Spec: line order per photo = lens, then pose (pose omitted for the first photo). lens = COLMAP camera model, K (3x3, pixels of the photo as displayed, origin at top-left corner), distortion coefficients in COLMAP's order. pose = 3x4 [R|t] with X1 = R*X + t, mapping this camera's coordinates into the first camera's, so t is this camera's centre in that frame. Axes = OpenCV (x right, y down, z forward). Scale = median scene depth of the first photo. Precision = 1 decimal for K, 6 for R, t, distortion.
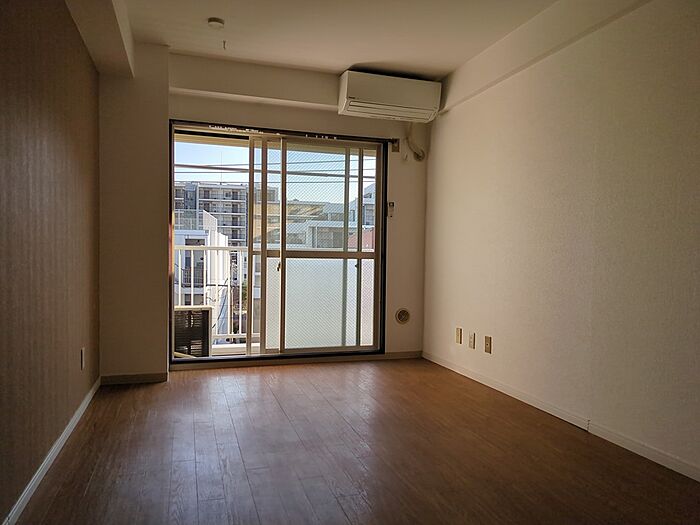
lens RADIAL K [[497.1, 0, 350.0], [0, 497.1, 262.5], [0, 0, 1]] dist [0.042378, -0.000821]
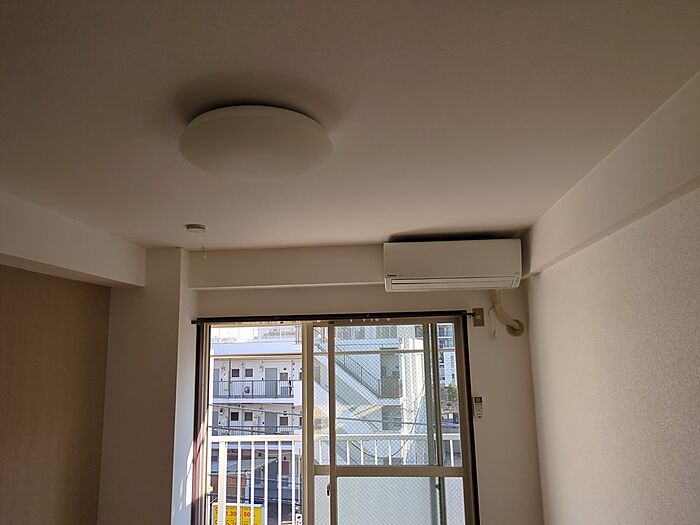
lens RADIAL K [[497.1, 0, 350.0], [0, 497.1, 262.5], [0, 0, 1]] dist [0.042378, -0.000821]
pose [[0.926338, -0.096118, -0.364224, 0.195389], [0.018294, 0.977236, -0.211364, -0.162249], [0.376248, 0.189132, 0.907010, 0.234059]]
